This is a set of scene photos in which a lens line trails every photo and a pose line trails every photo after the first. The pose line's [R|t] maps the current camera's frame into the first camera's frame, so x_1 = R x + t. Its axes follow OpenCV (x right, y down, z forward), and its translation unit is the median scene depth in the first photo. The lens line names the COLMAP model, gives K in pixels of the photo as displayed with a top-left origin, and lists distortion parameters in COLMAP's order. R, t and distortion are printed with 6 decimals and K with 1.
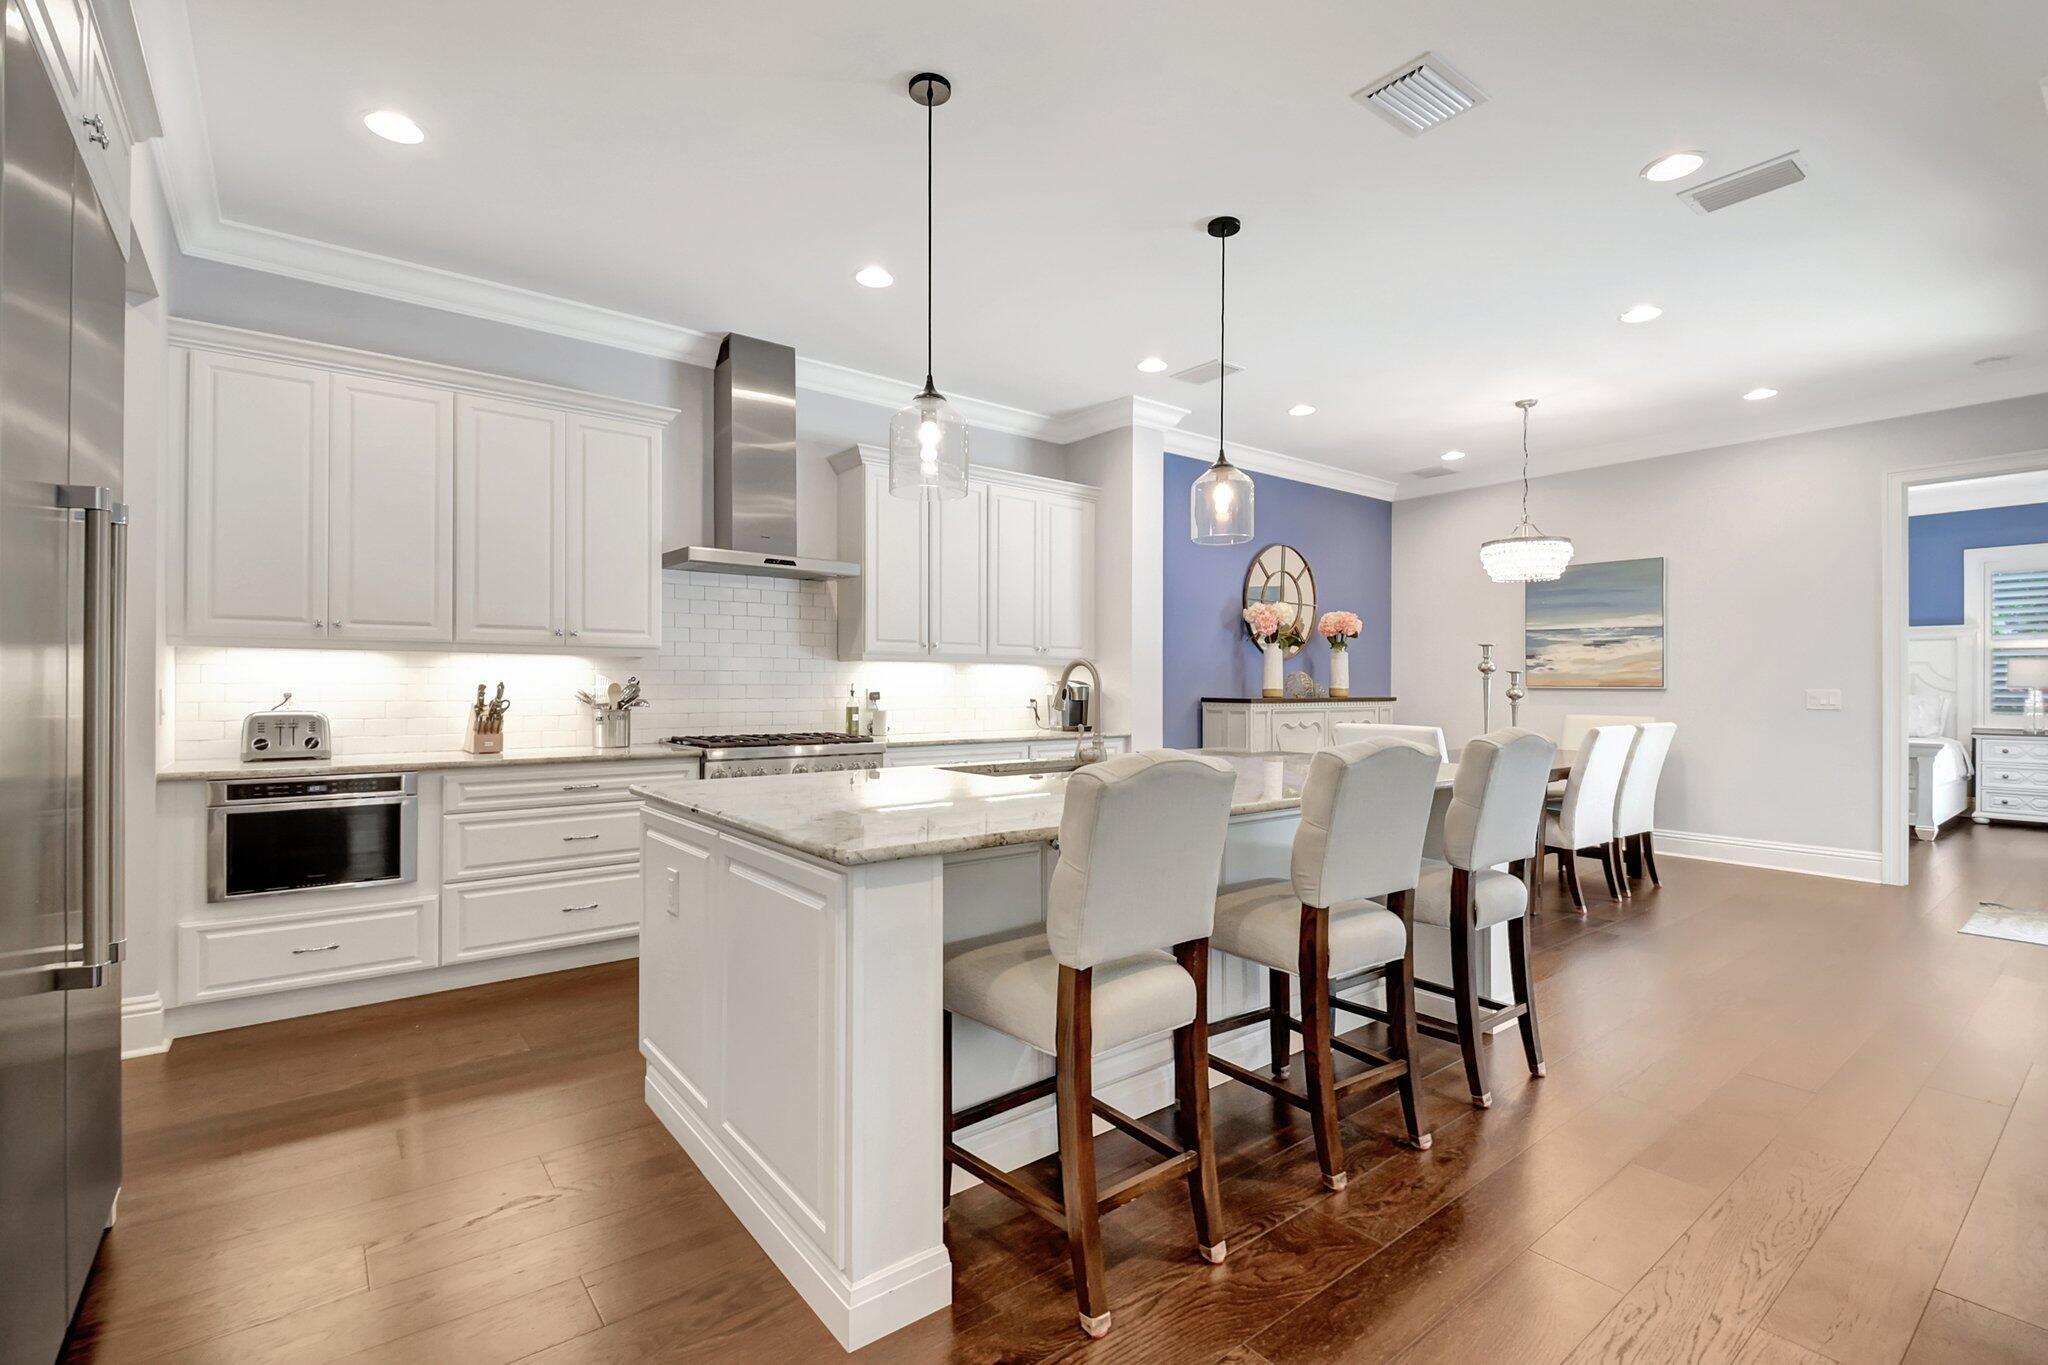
lens RADIAL K [[911.2, 0, 1020.2], [0, 911.2, 678.8], [0, 0, 1]] dist [0.001602, 0.000080]
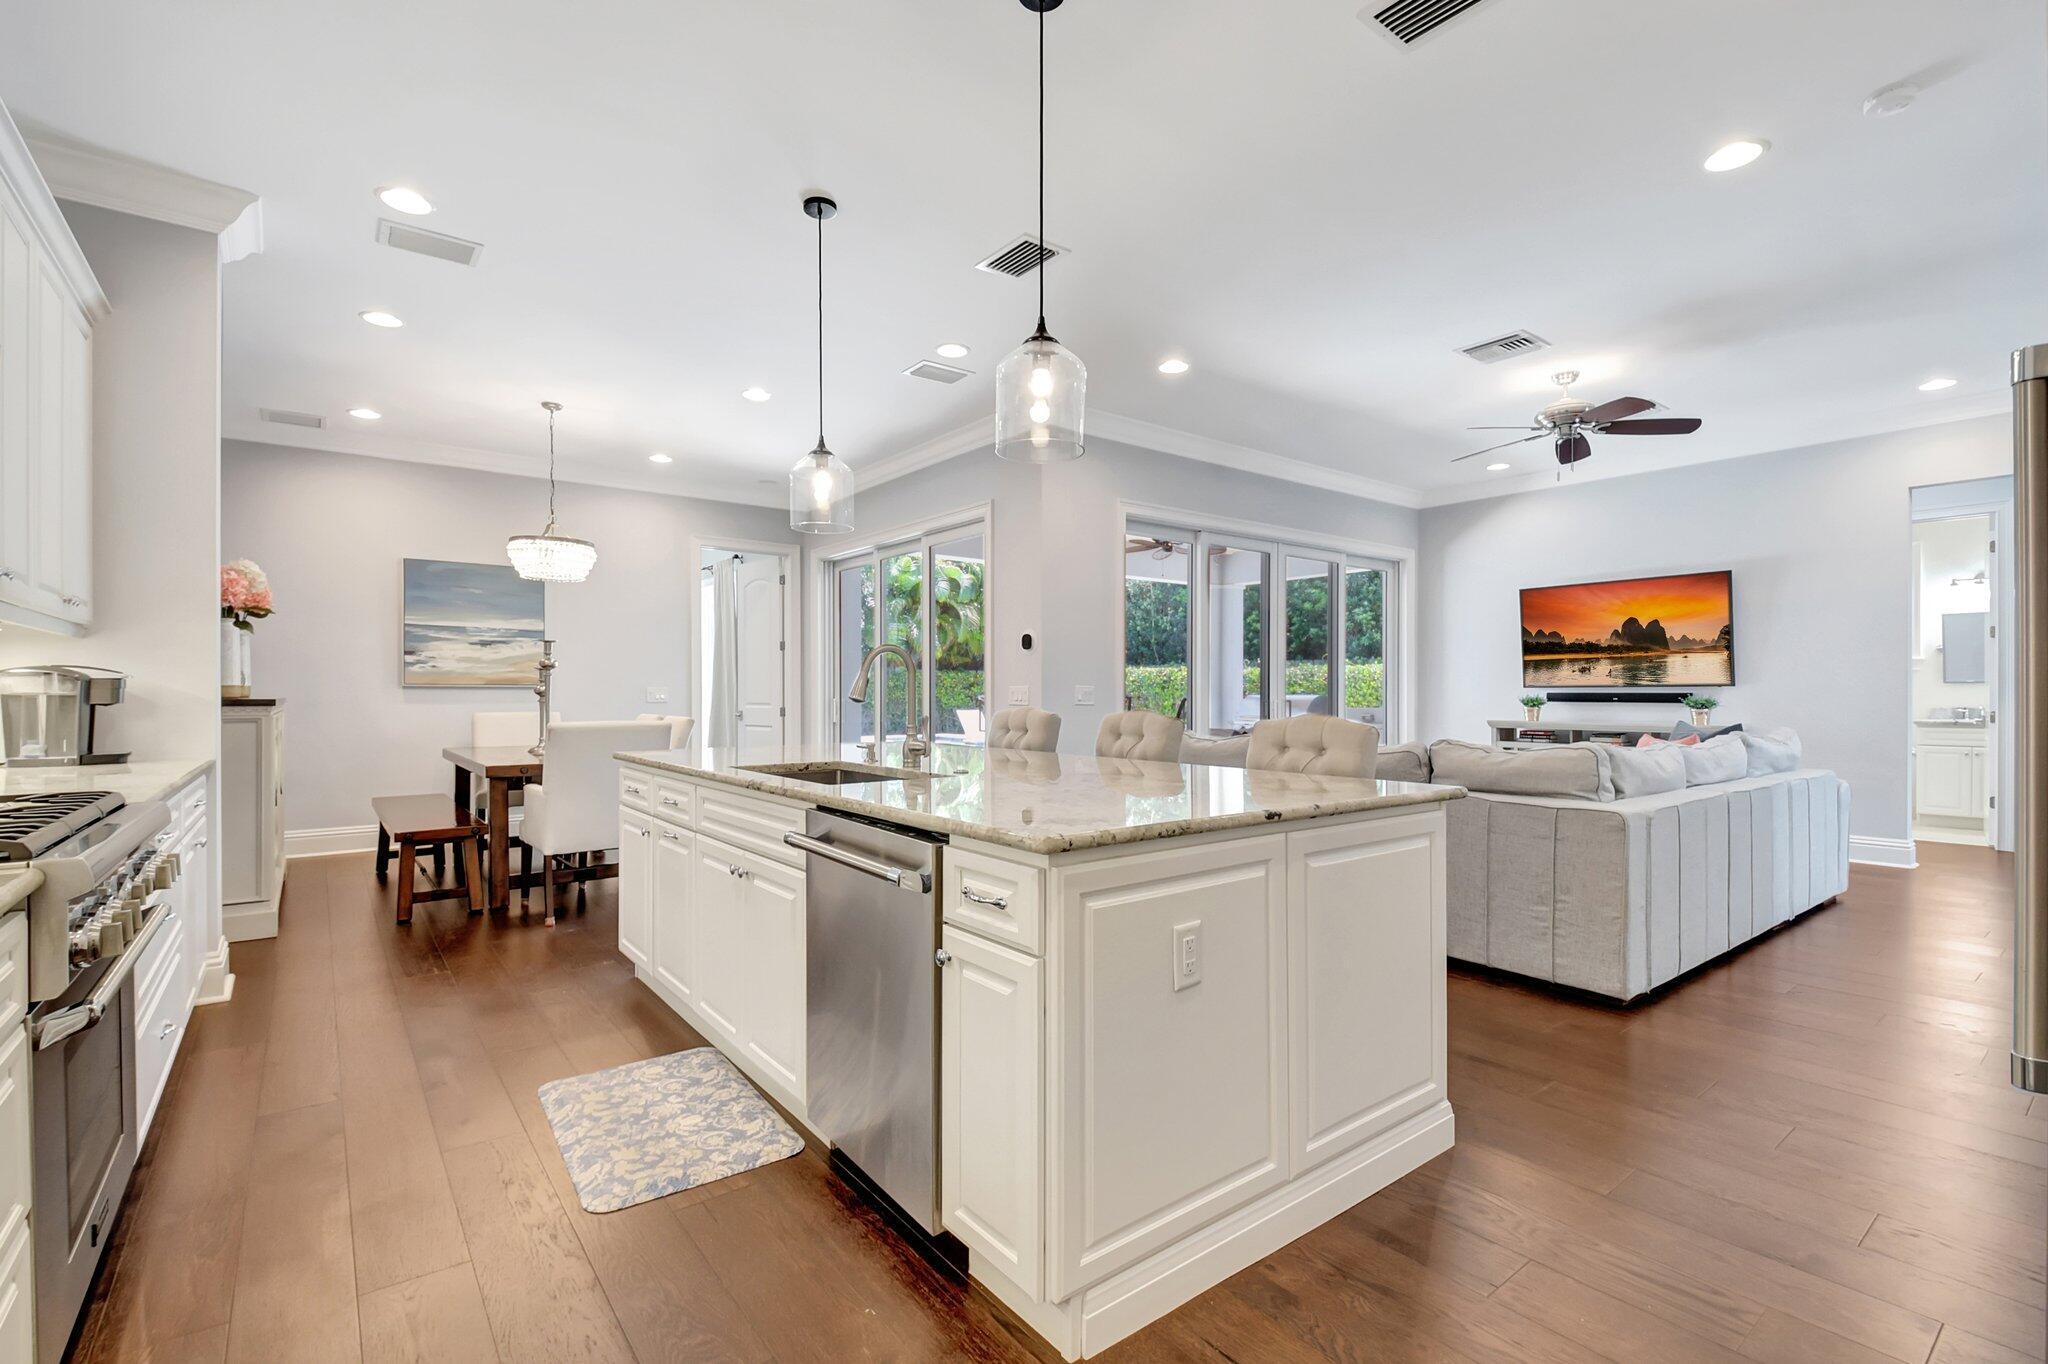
lens RADIAL K [[905.1, 0, 1008.2], [0, 905.1, 687.5], [0, 0, 1]] dist [0.032312, -0.026520]
pose [[0.019339, 0.002350, 0.999810, -0.523325], [-0.006298, 0.999978, -0.002228, 0.013662], [-0.999793, -0.006254, 0.019353, 0.539406]]
